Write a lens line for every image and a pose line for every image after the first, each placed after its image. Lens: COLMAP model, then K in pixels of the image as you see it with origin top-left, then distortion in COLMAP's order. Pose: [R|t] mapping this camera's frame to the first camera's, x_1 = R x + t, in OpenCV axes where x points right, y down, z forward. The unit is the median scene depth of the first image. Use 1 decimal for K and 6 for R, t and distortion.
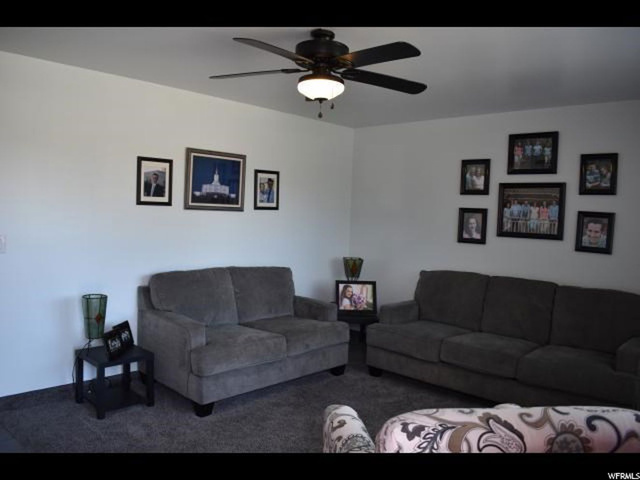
lens RADIAL K [[530.7, 0, 320.0], [0, 530.7, 240.0], [0, 0, 1]] dist [-0.002137, -0.005466]
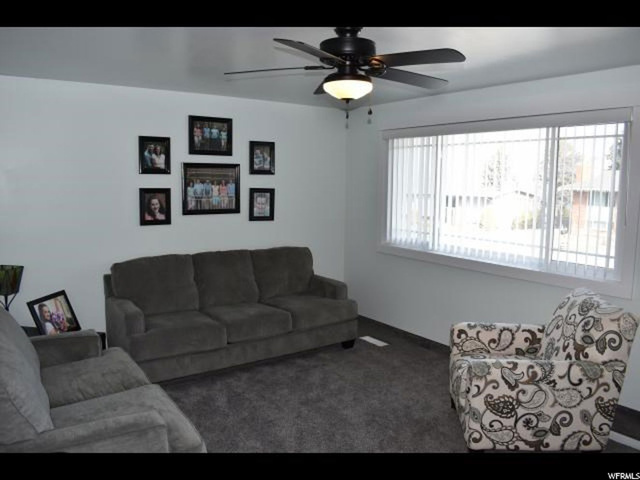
lens RADIAL K [[530.7, 0, 320.0], [0, 530.7, 240.0], [0, 0, 1]] dist [-0.002137, -0.005466]
pose [[0.209999, -0.144416, 0.966977, -0.626599], [0.058153, 0.989125, 0.135095, -0.085527], [-0.975971, 0.027863, 0.216113, 0.548393]]
